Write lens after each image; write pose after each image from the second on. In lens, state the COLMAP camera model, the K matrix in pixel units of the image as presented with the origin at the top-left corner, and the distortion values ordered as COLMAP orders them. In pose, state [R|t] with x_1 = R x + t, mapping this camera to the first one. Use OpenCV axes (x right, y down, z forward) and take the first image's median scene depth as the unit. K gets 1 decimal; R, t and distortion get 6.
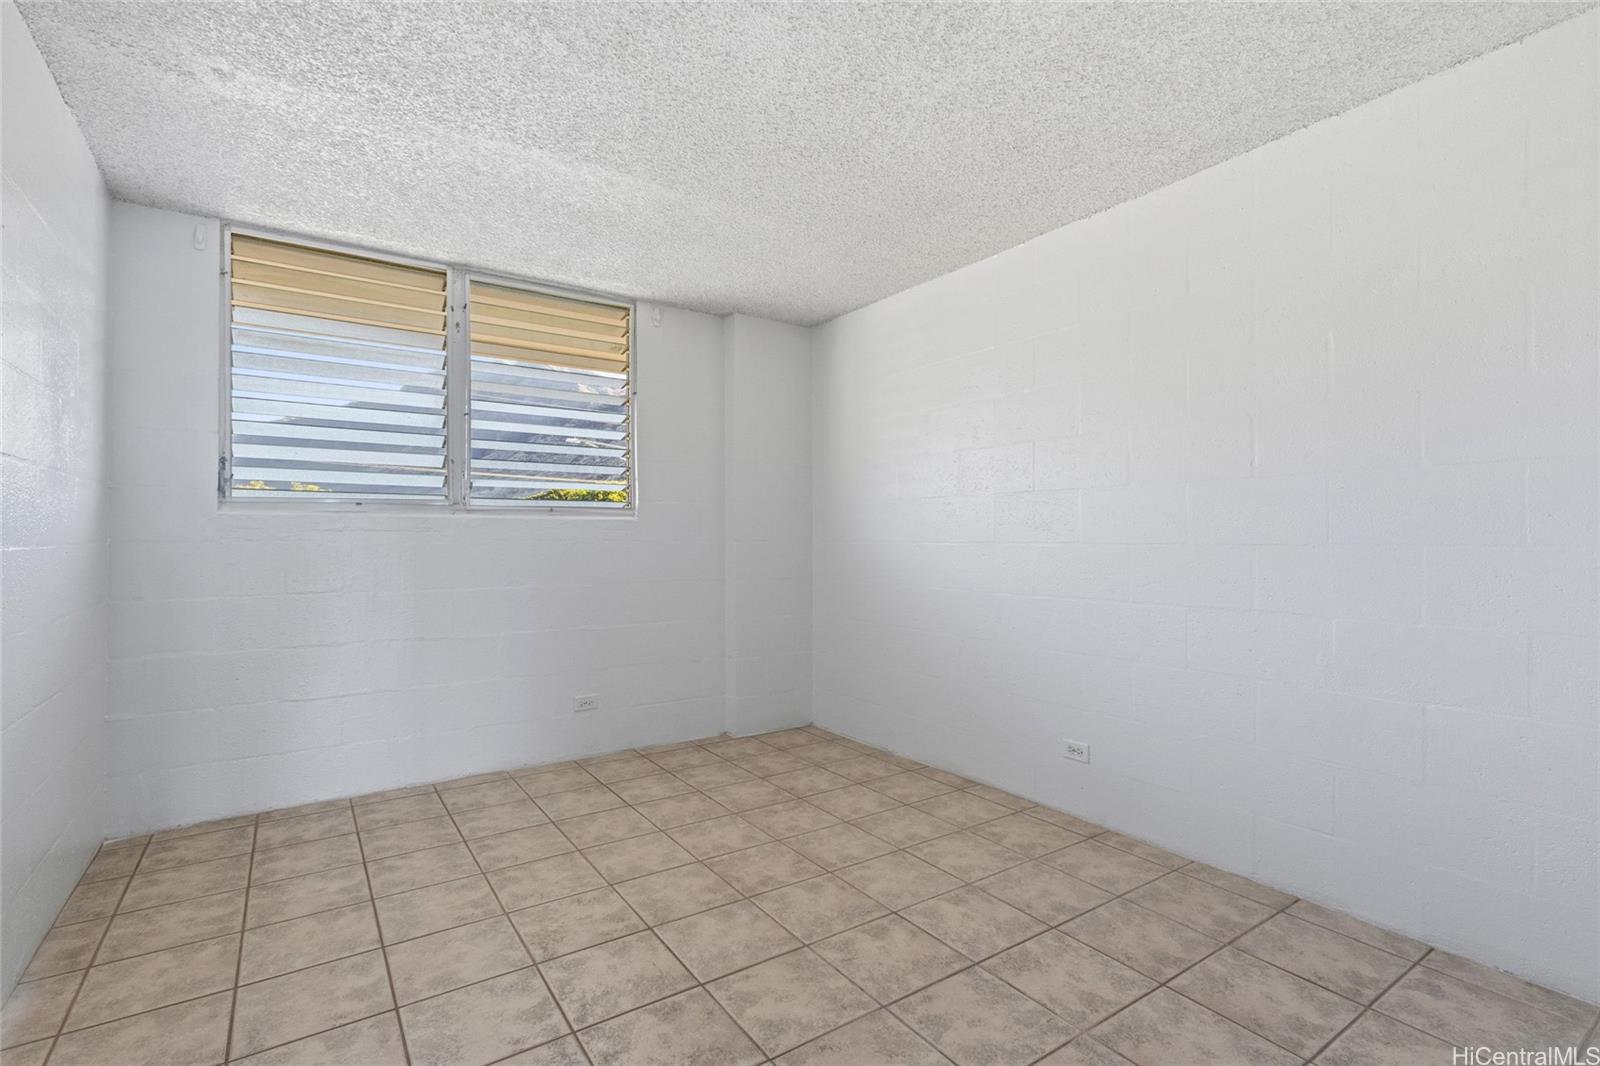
lens RADIAL K [[738.5, 0, 798.7], [0, 738.5, 537.6], [0, 0, 1]] dist [0.003637, 0.000865]
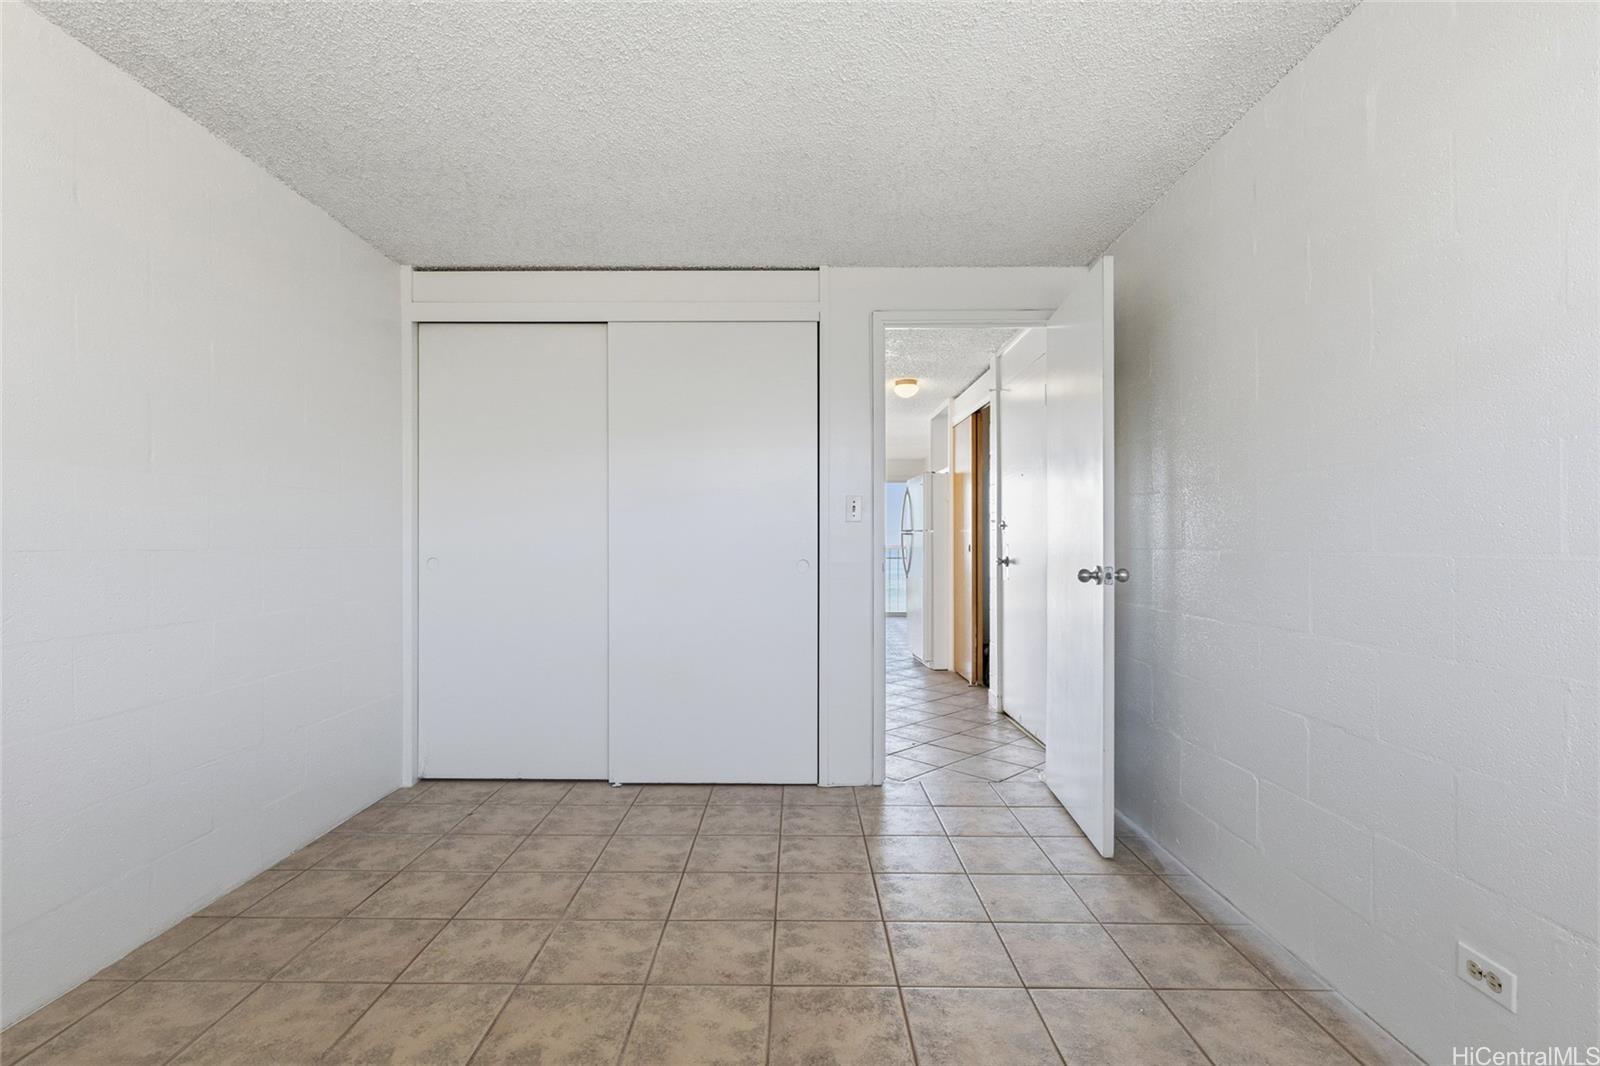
lens RADIAL K [[738.5, 0, 793.6], [0, 738.5, 535.8], [0, 0, 1]] dist [0.003637, 0.000865]
pose [[-0.822724, 0.002128, 0.568436, -0.553022], [-0.004076, 0.999945, -0.009643, 0.001960], [-0.568426, -0.010251, -0.822671, 1.466527]]
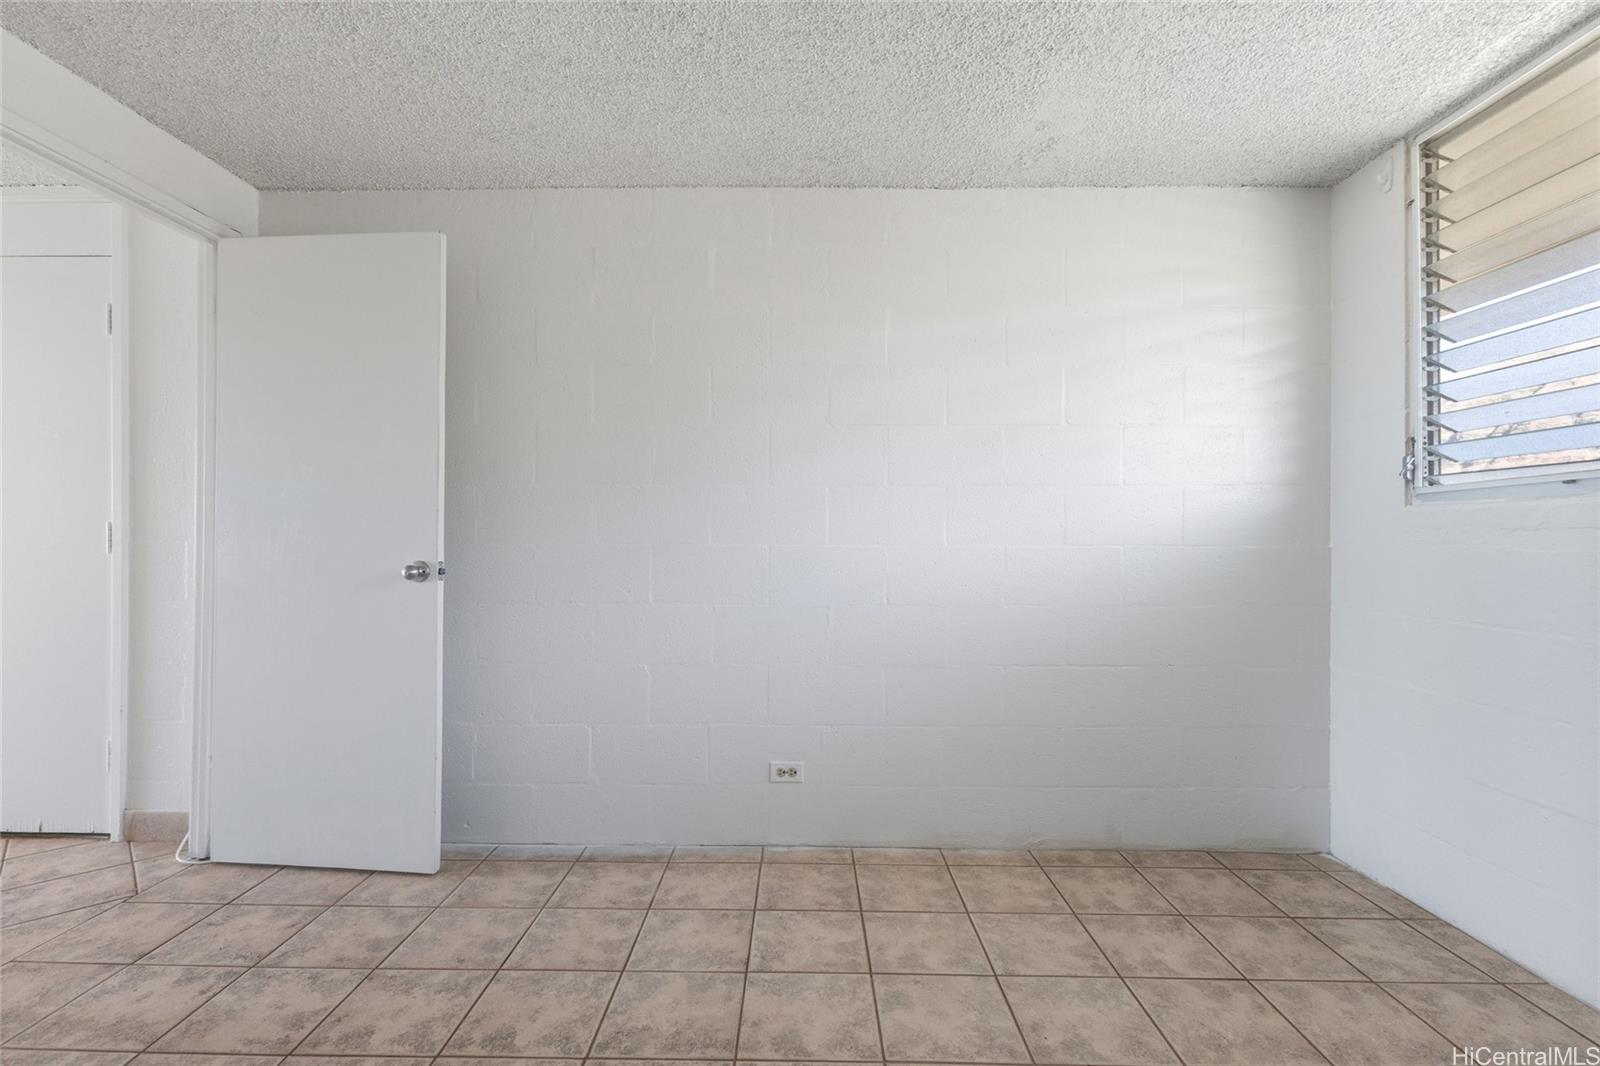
lens RADIAL K [[738.5, 0, 783.3], [0, 738.5, 534.1], [0, 0, 1]] dist [0.003637, 0.000865]
pose [[-0.583630, -0.008748, -0.811973, 0.344412], [-0.004054, 0.999961, -0.007859, 0.002435], [0.812010, -0.001296, -0.583642, 1.267455]]
